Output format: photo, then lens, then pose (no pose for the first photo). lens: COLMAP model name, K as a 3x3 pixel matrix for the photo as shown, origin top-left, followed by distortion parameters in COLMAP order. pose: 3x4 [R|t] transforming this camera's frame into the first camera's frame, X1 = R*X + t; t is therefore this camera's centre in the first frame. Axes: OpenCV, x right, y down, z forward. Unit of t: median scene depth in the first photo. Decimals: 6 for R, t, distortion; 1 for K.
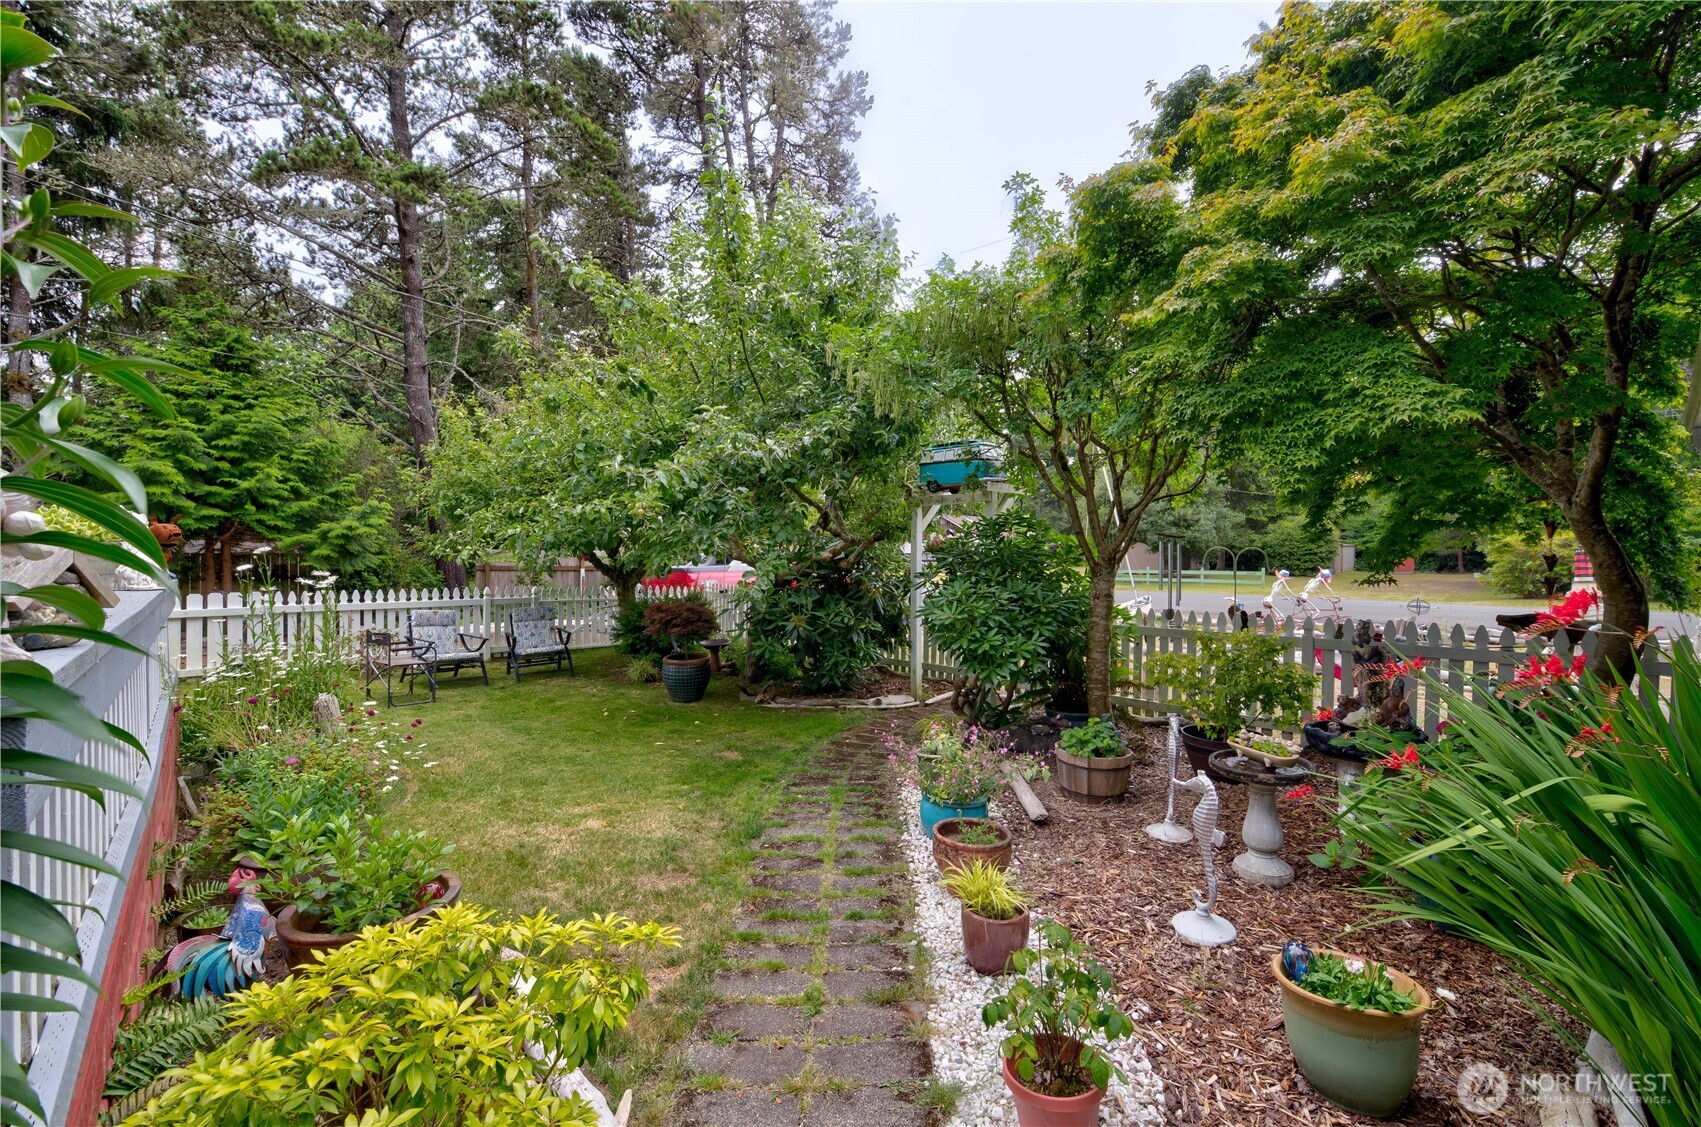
lens RADIAL K [[716.9, 0, 849.8], [0, 716.9, 556.7], [0, 0, 1]] dist [-0.003083, 0.000749]
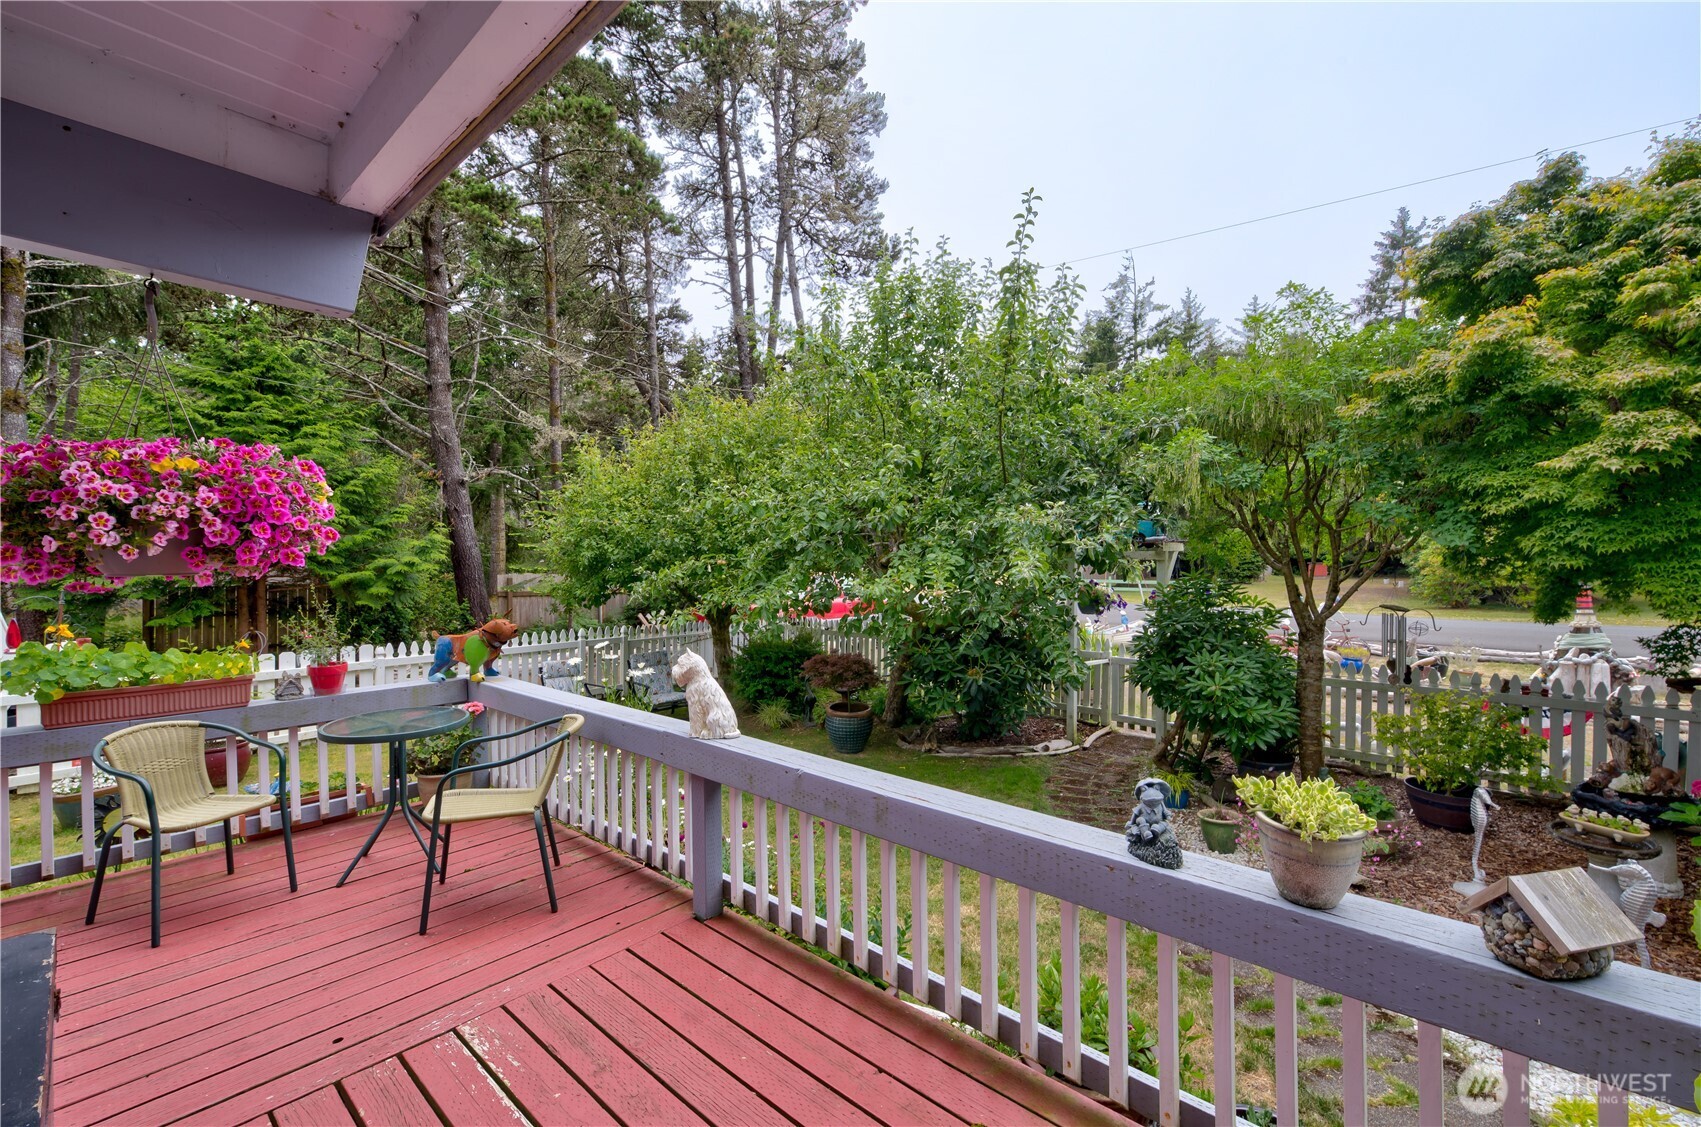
lens RADIAL K [[716.9, 0, 860.9], [0, 716.9, 565.9], [0, 0, 1]] dist [-0.003083, 0.000749]
pose [[0.994194, -0.003228, 0.107554, -0.206801], [0.002002, 0.999932, 0.011508, -0.046276], [-0.107584, -0.011226, 0.994133, -0.004699]]
